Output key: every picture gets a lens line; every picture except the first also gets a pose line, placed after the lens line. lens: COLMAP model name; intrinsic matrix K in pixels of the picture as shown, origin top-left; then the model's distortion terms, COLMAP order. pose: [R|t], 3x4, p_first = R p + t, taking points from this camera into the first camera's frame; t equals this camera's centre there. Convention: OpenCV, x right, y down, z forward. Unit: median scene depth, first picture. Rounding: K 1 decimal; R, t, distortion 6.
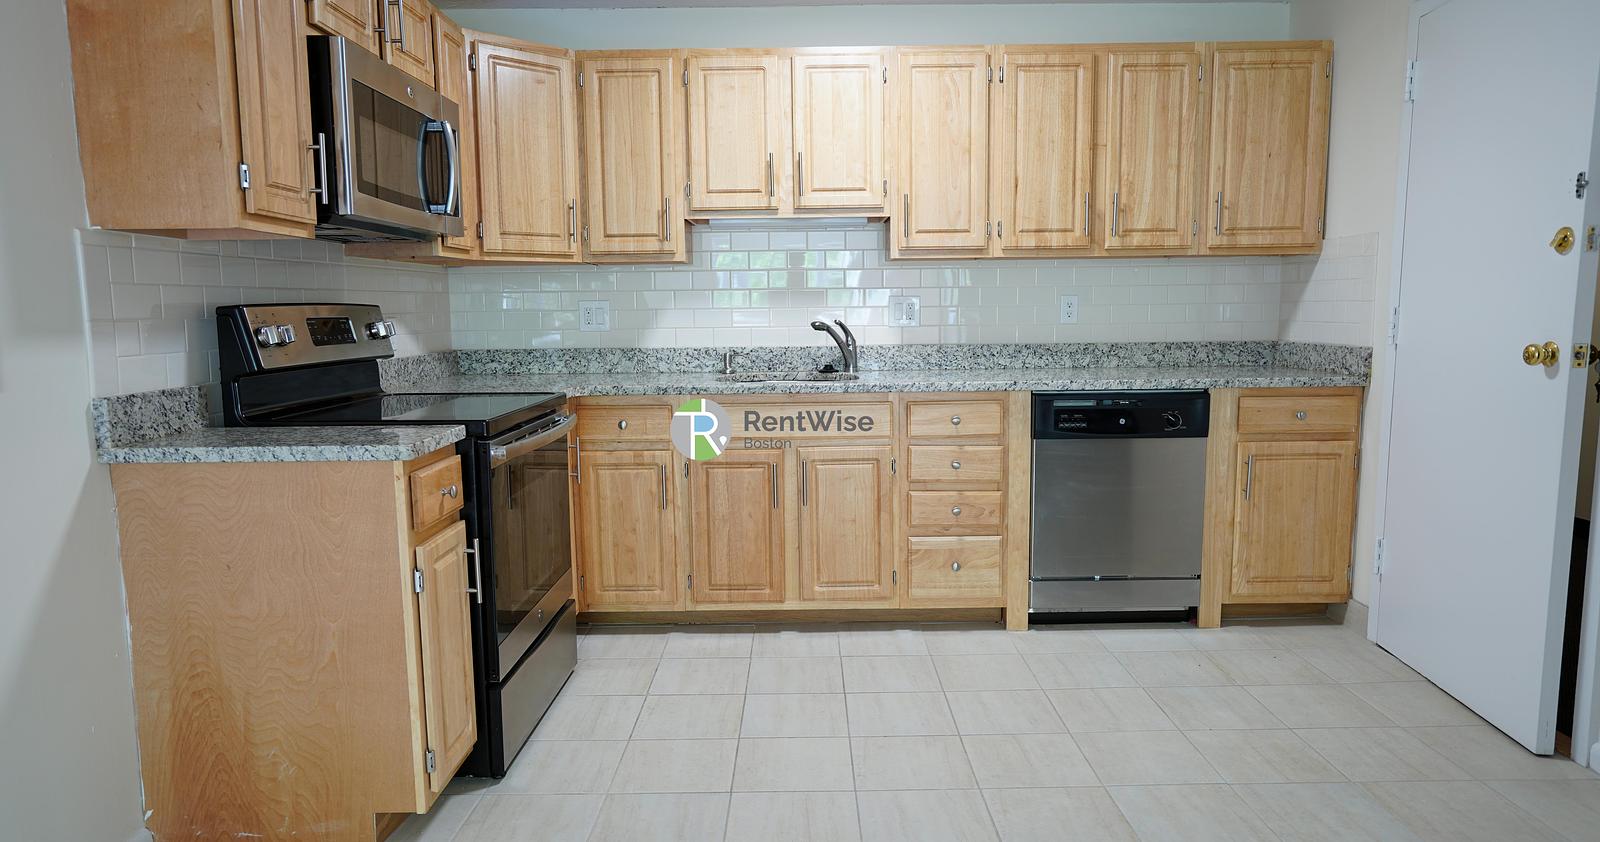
lens RADIAL K [[967.0, 0, 800.0], [0, 967.0, 421.0], [0, 0, 1]] dist [-0.009562, -0.000122]
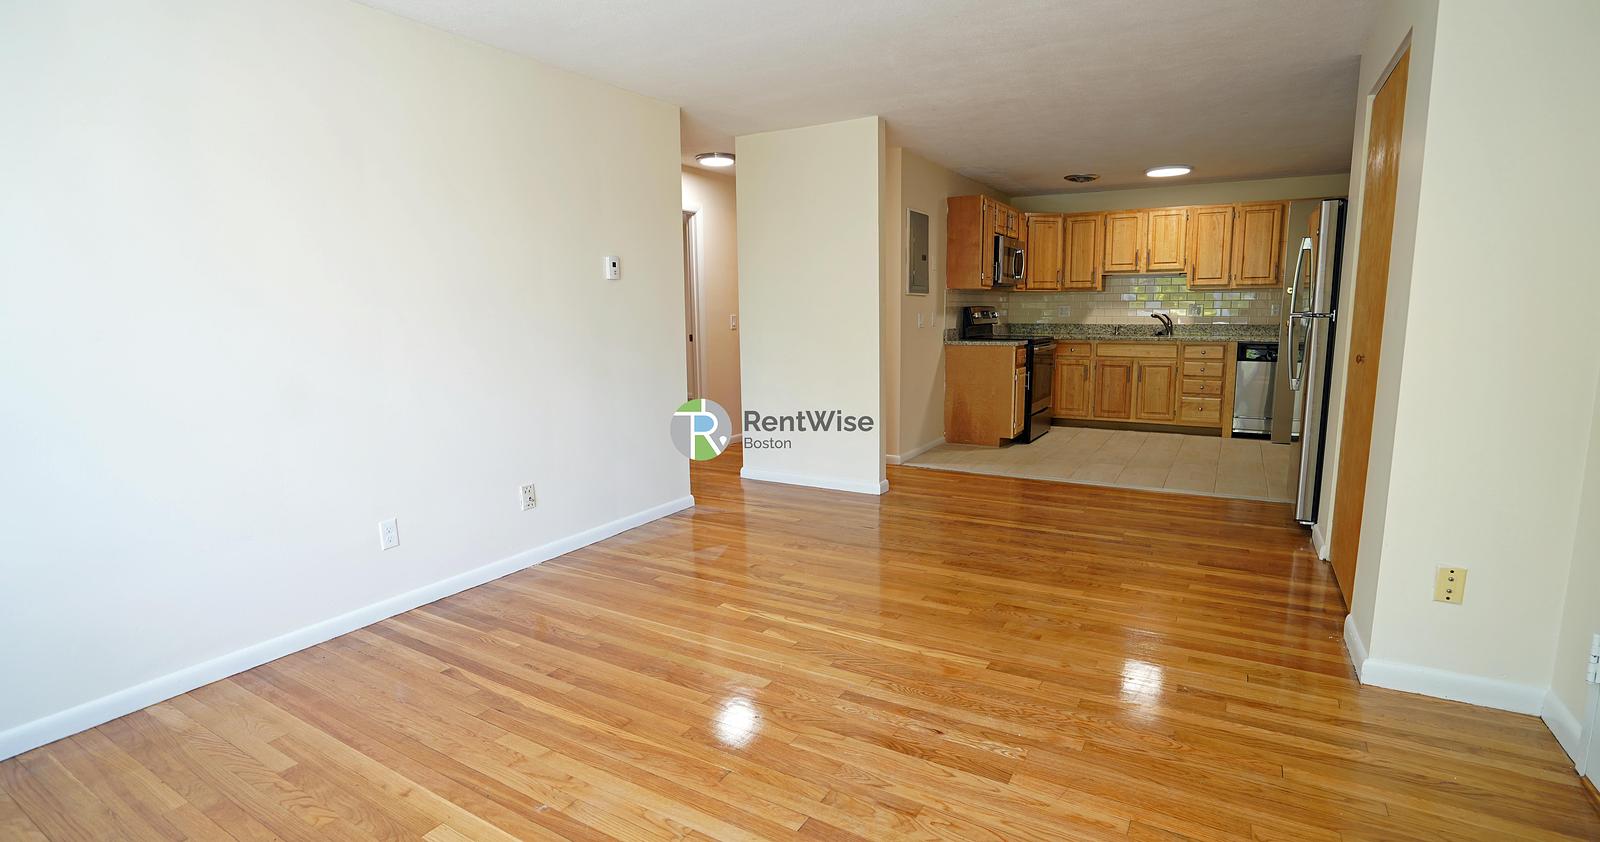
lens RADIAL K [[739.7, 0, 800.0], [0, 739.7, 421.0], [0, 0, 1]] dist [-0.062449, 0.021504]
pose [[0.858585, 0.076995, -0.506857, 0.227299], [-0.058427, 0.996912, 0.052466, 0.140809], [0.509331, -0.015433, 0.860432, -1.209727]]
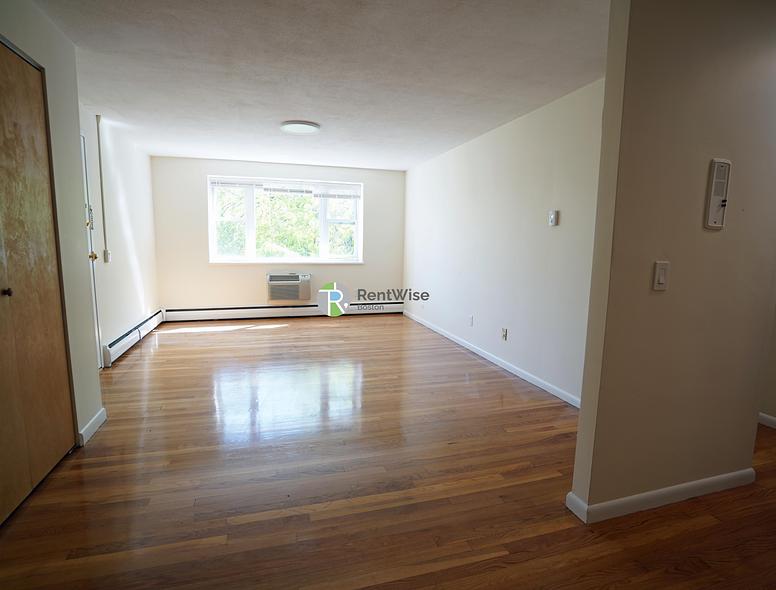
lens RADIAL K [[409.9, 0, 388.0], [0, 409.9, 295.0], [0, 0, 1]] dist [-0.064881, 0.029129]
pose [[-0.957936, 0.034860, -0.284857, 0.040732], [-0.037879, 0.968552, 0.245912, -0.060898], [0.284472, 0.246358, -0.926490, 0.430087]]
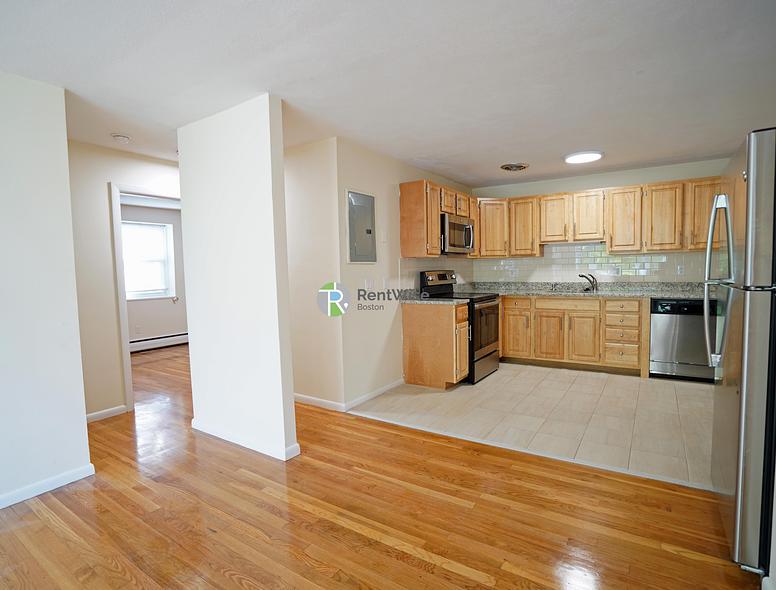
lens RADIAL K [[409.9, 0, 388.0], [0, 409.9, 295.0], [0, 0, 1]] dist [-0.064881, 0.029129]
pose [[0.832865, 0.028275, -0.552753, 0.242377], [-0.052417, 0.998235, -0.027918, 0.037885], [0.550988, 0.052226, 0.832877, -0.488248]]
